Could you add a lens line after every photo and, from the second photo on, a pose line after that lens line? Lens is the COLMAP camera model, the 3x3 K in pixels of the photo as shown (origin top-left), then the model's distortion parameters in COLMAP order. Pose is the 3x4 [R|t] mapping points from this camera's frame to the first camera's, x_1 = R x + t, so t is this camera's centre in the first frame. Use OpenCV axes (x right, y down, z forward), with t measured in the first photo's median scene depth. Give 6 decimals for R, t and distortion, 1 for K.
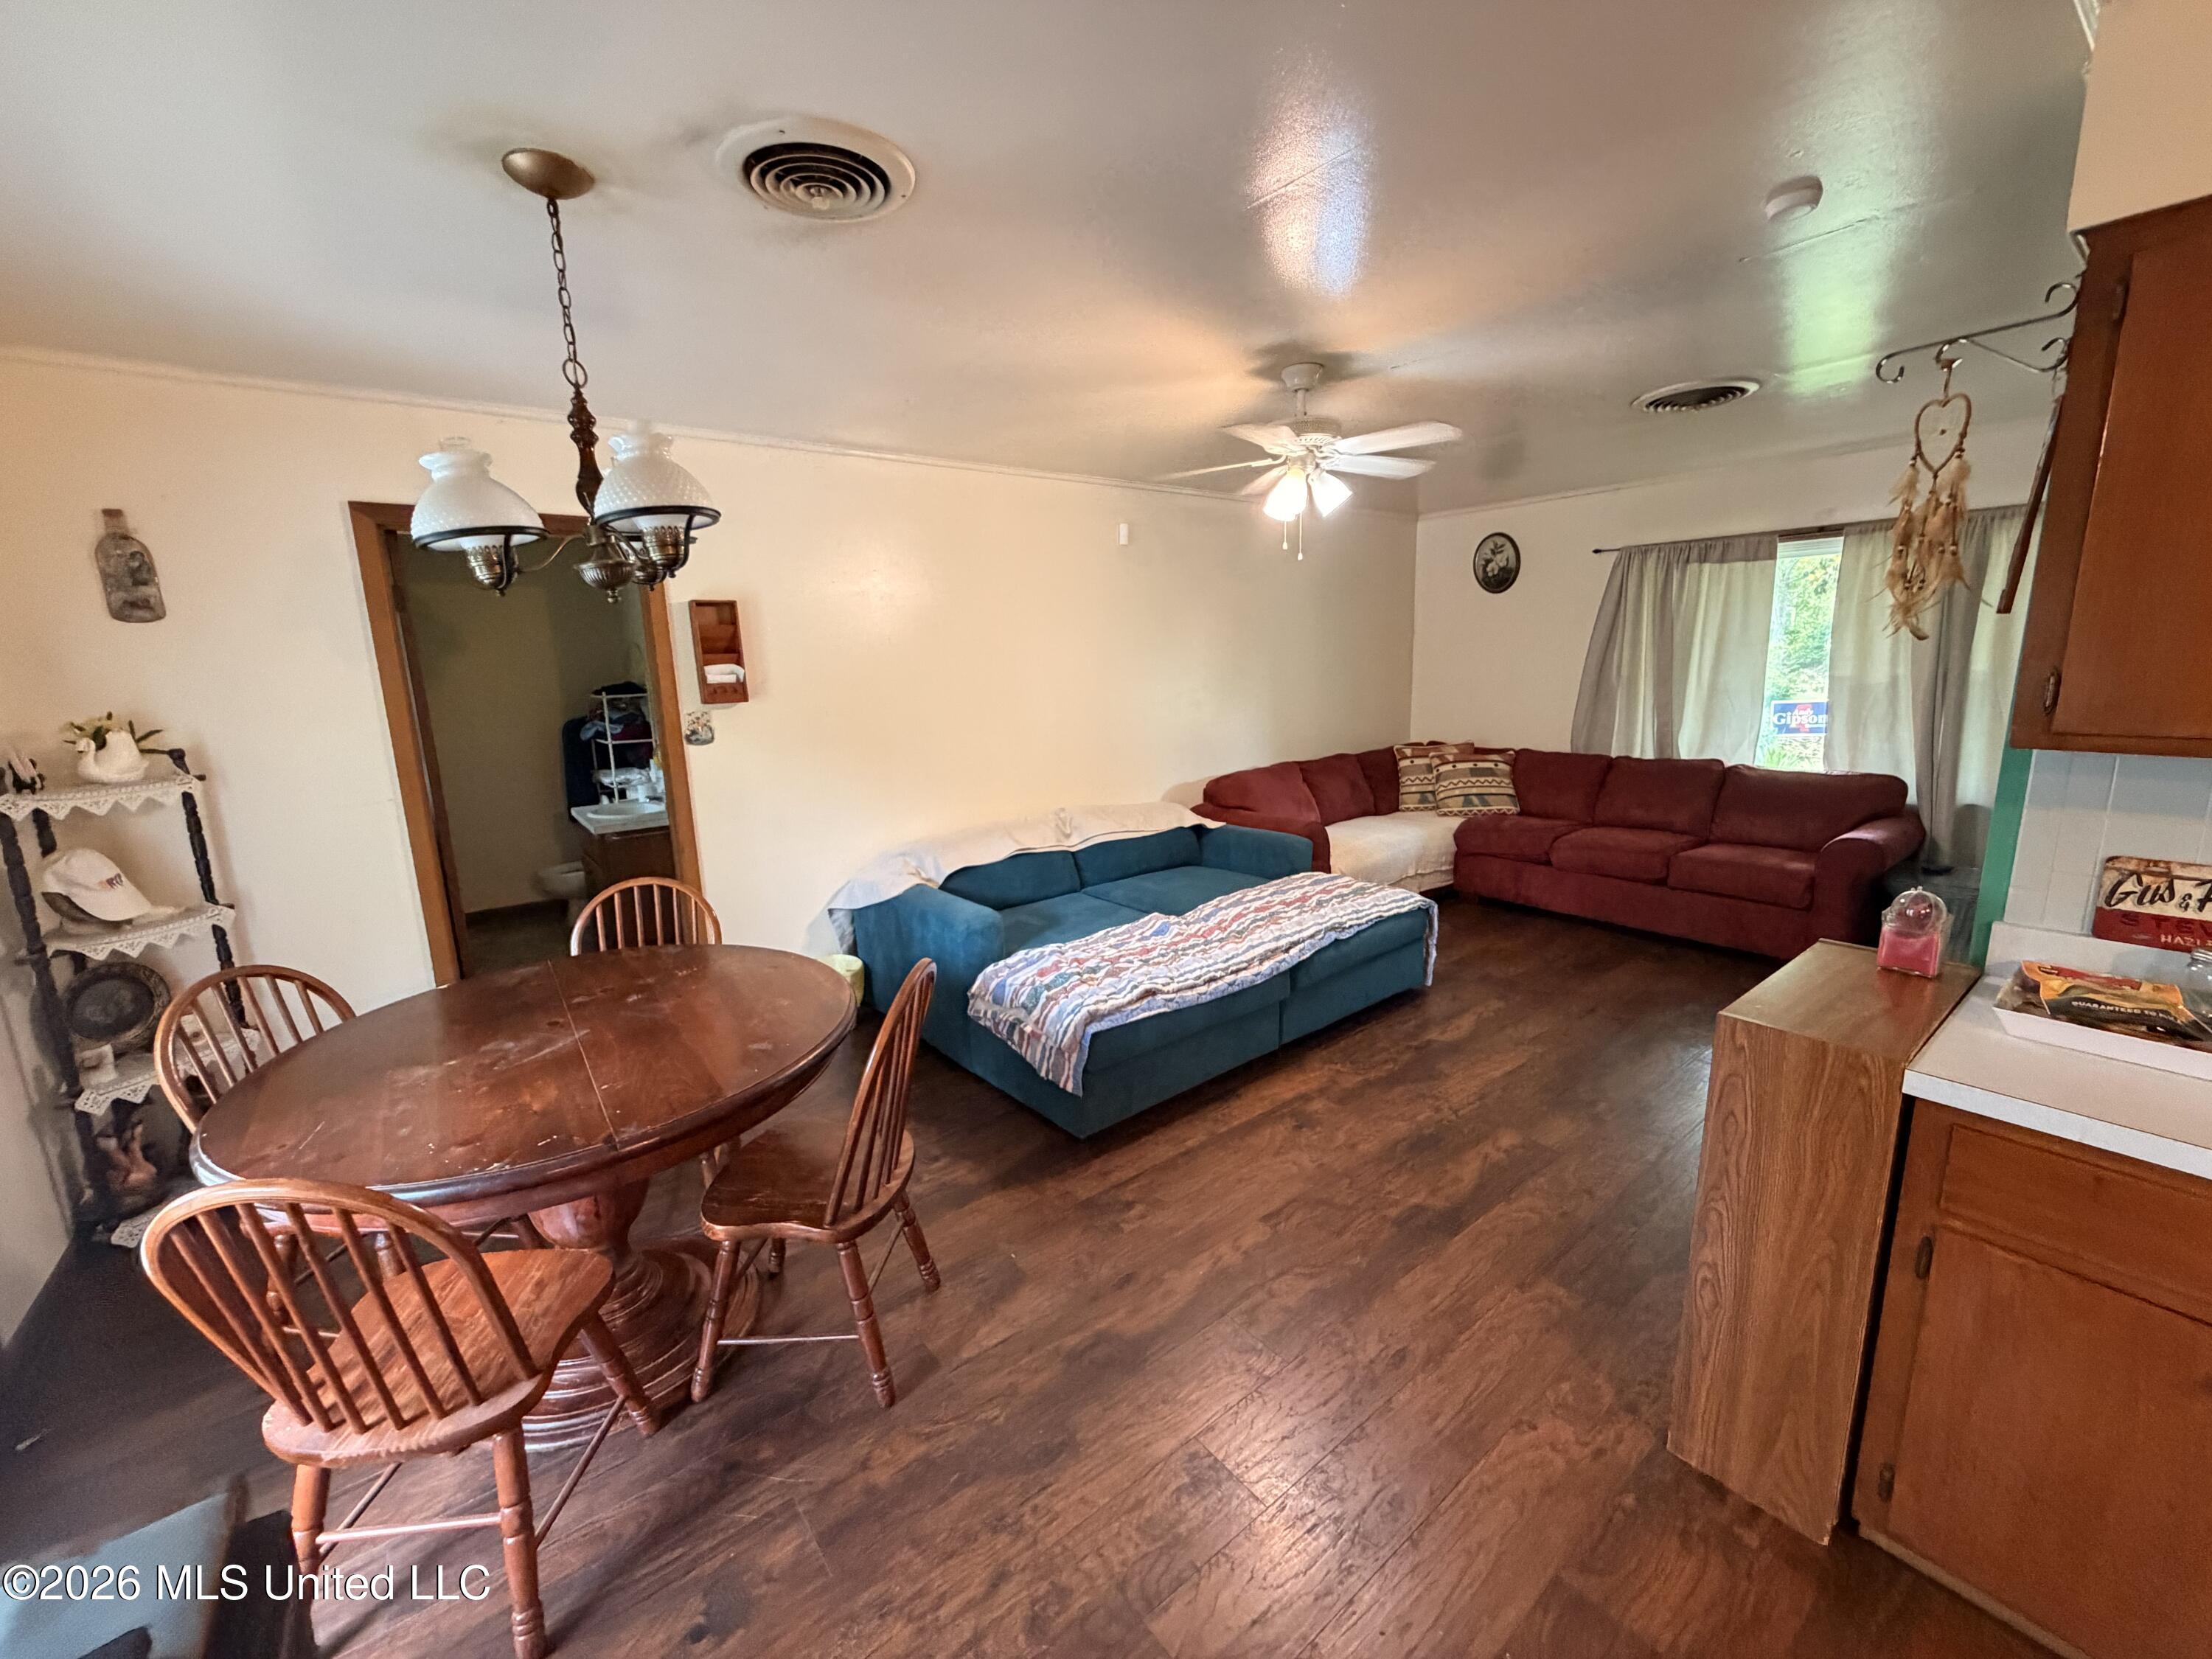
lens RADIAL K [[879.7, 0, 1096.7], [0, 879.7, 828.8], [0, 0, 1]] dist [0.002776, -0.000031]
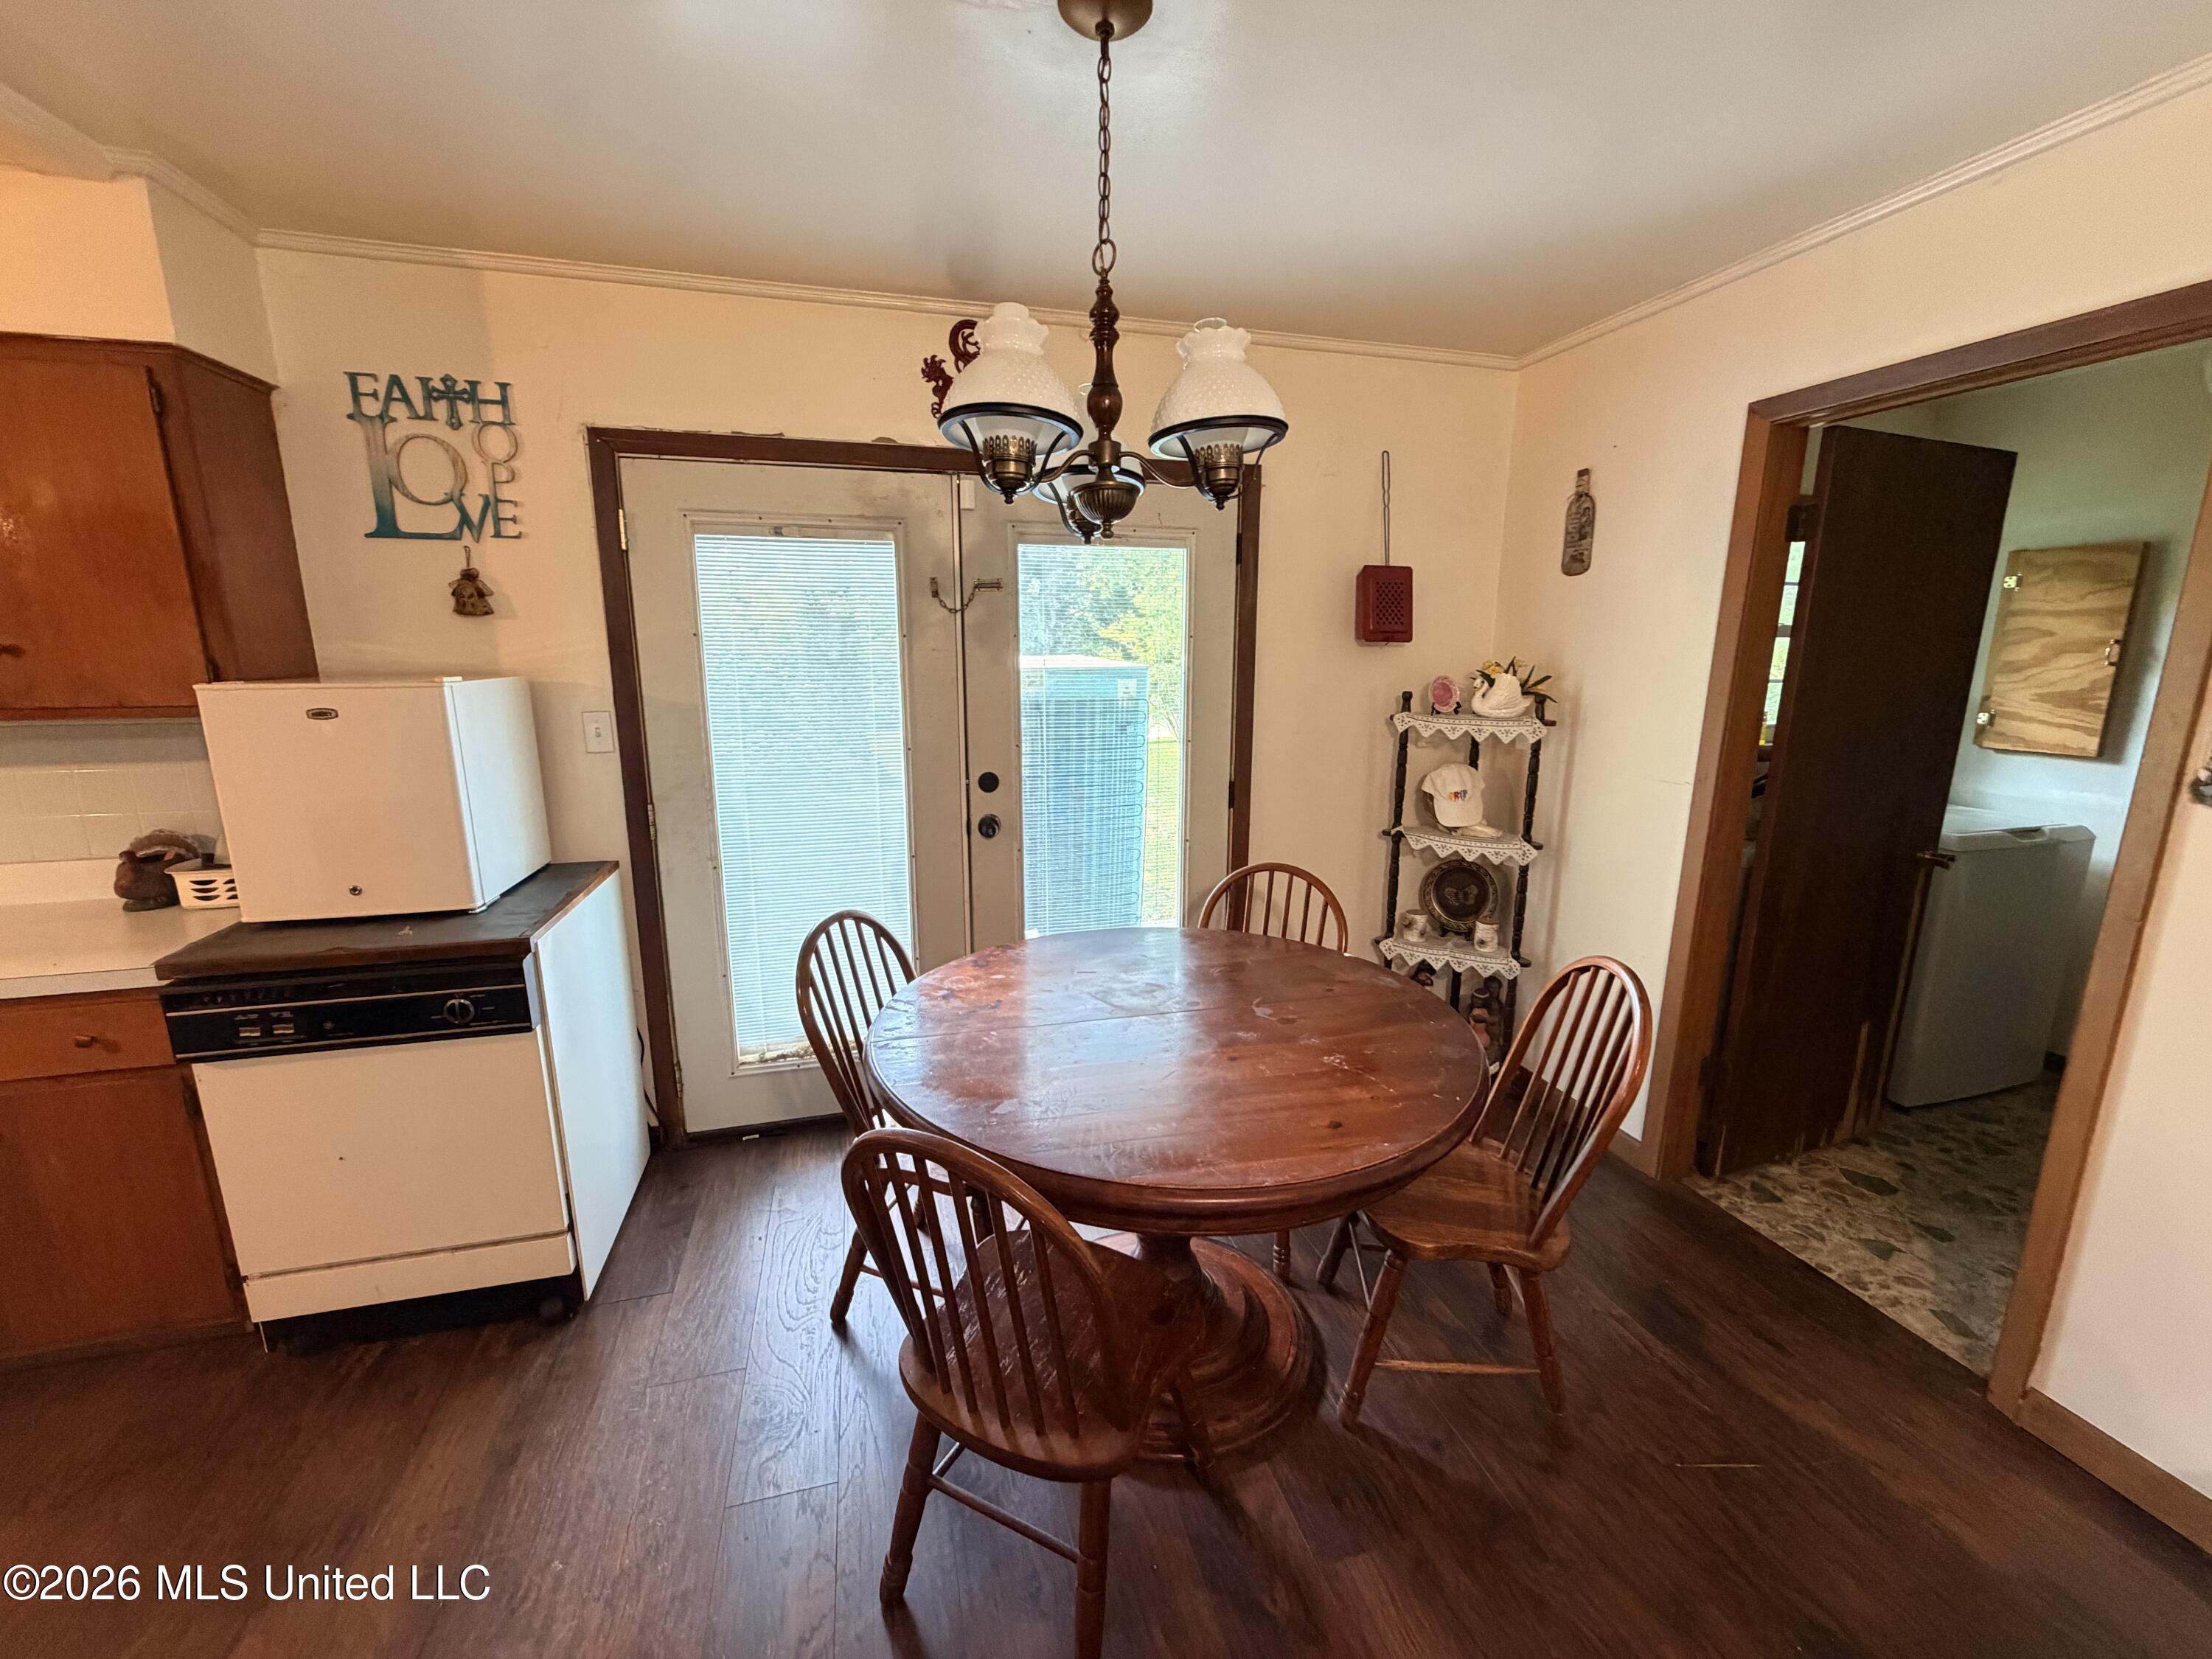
lens RADIAL K [[887.7, 0, 1100.4], [0, 887.7, 815.6], [0, 0, 1]] dist [-0.003152, -0.000034]
pose [[-0.409036, 0.198792, -0.890601, 0.145741], [-0.167841, 0.942941, 0.287561, -0.148438], [0.896950, 0.267102, -0.352332, 0.812927]]
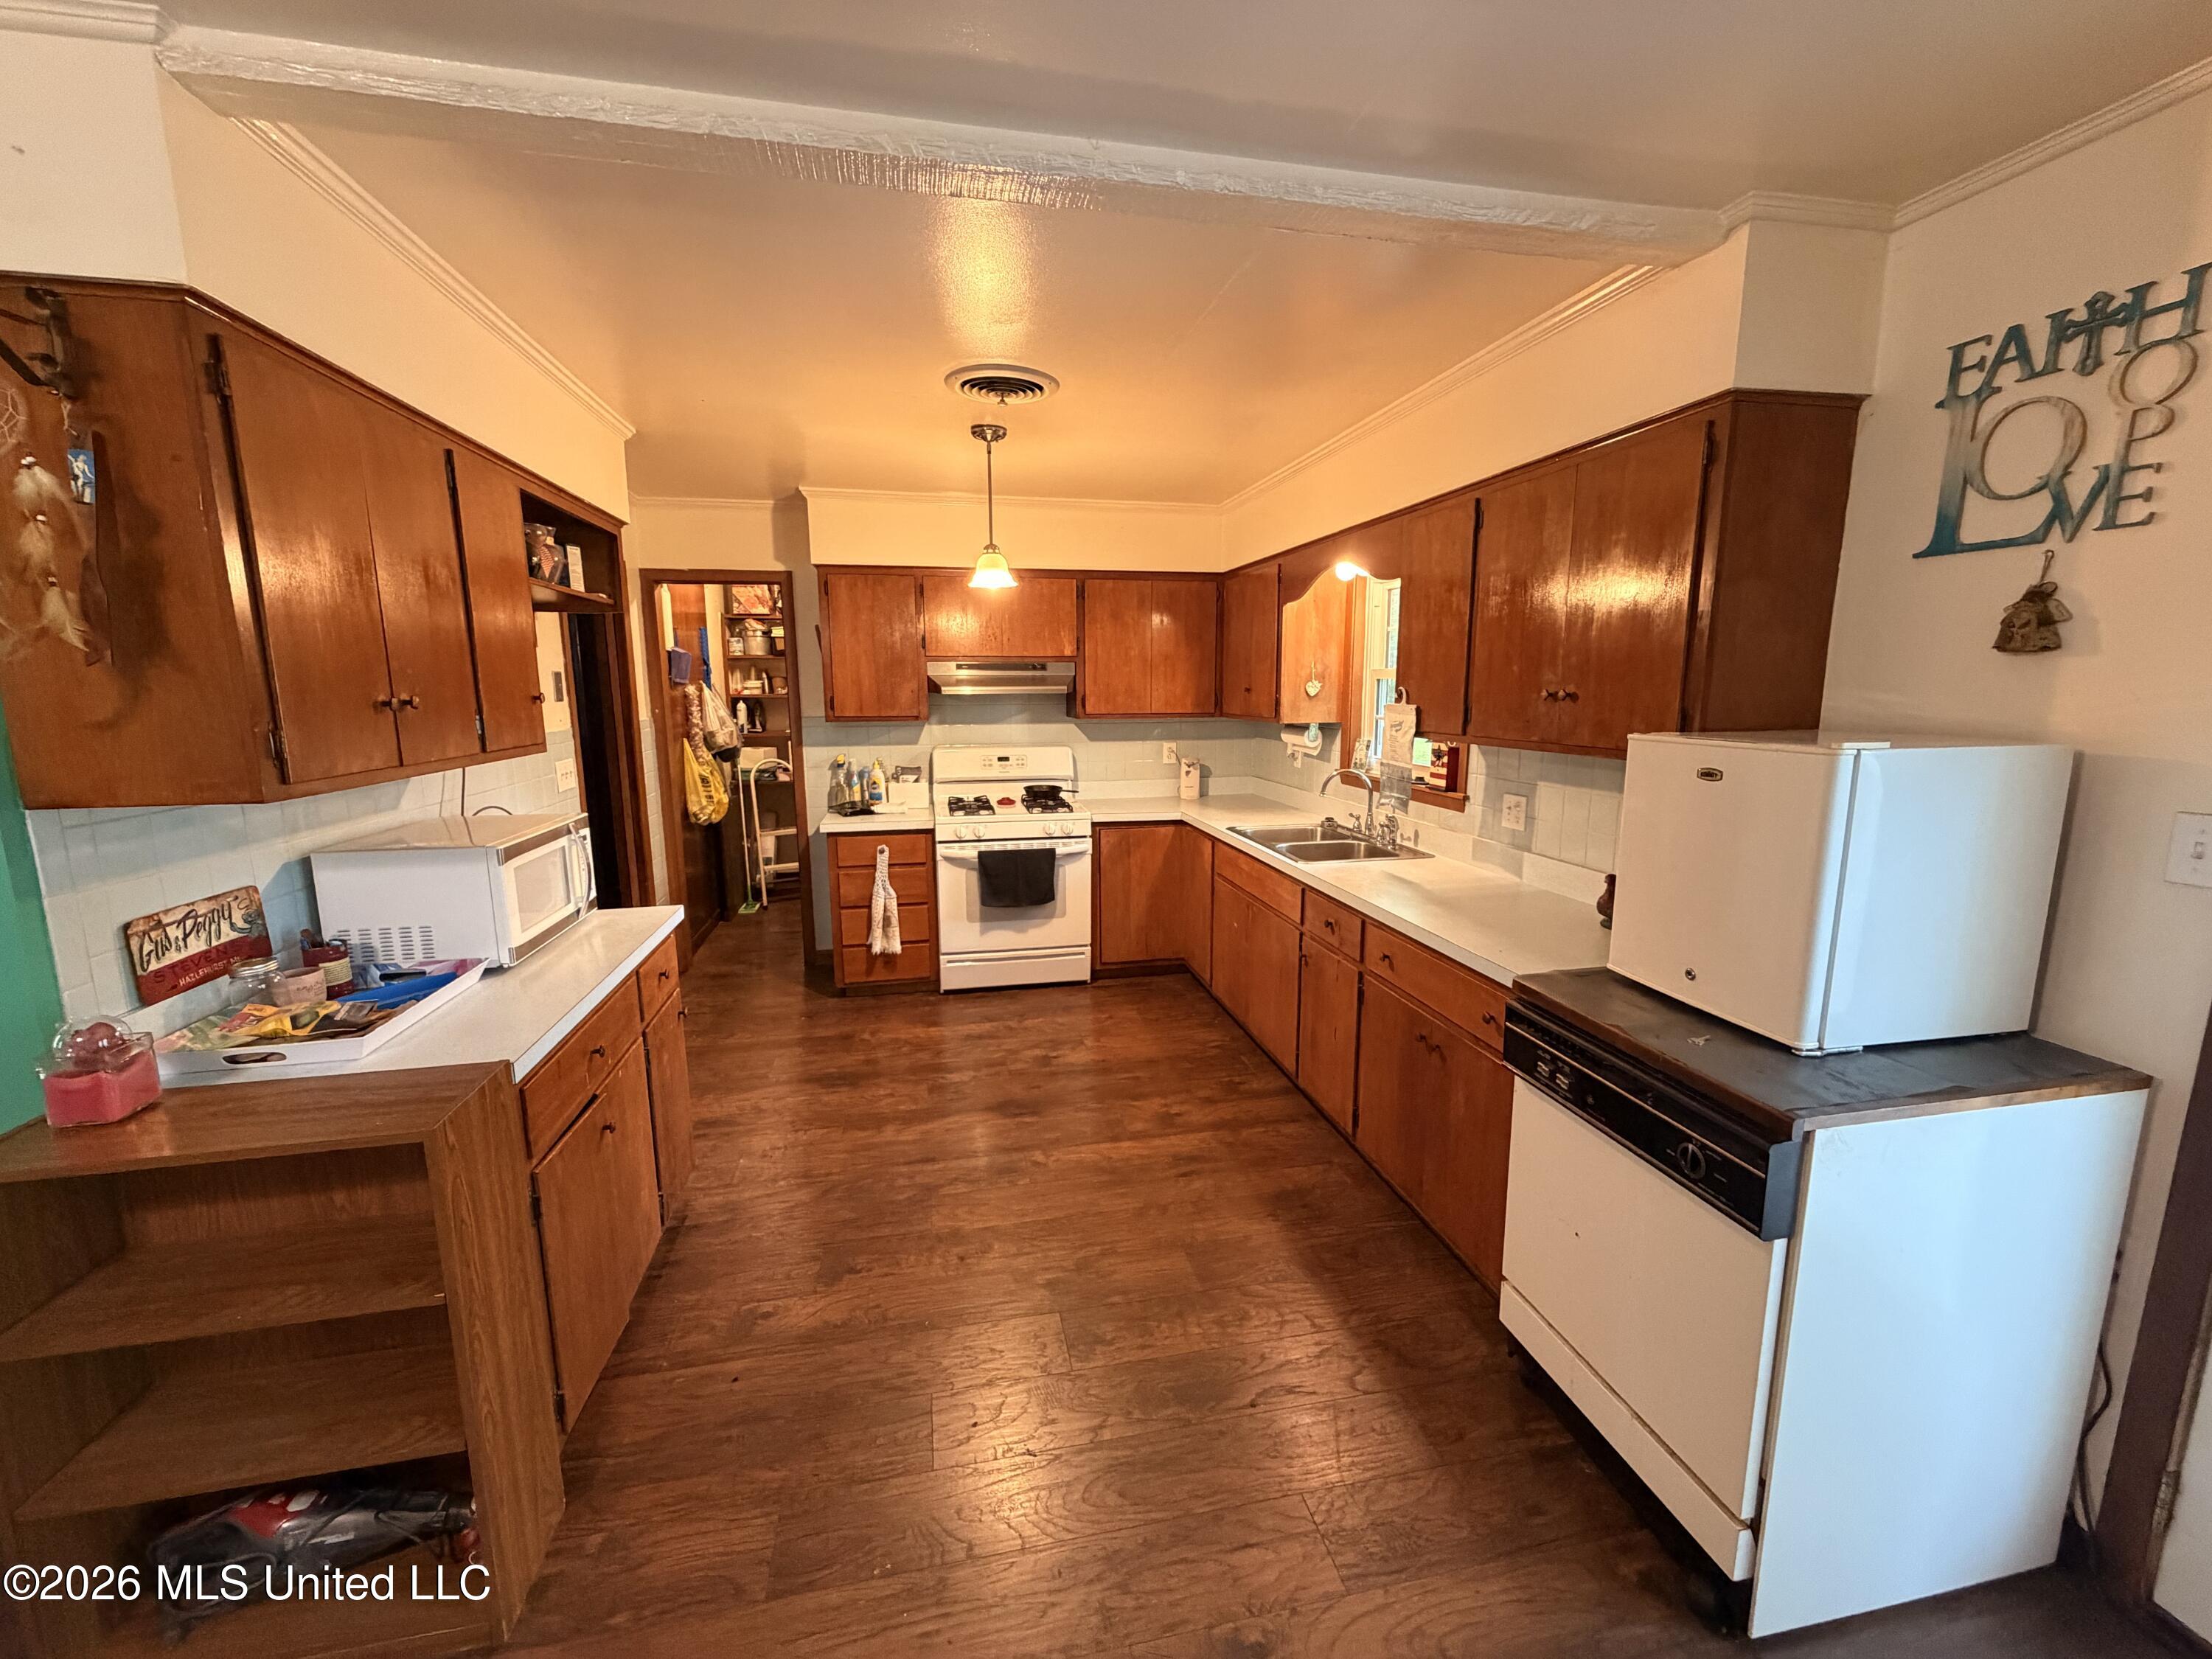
lens RADIAL K [[879.7, 0, 1096.7], [0, 879.7, 828.8], [0, 0, 1]] dist [0.002776, -0.000031]
pose [[-0.886933, -0.040802, 0.460093, -0.120363], [0.121652, 0.940288, 0.317898, -0.134156], [-0.445590, 0.337925, -0.829009, 0.718492]]
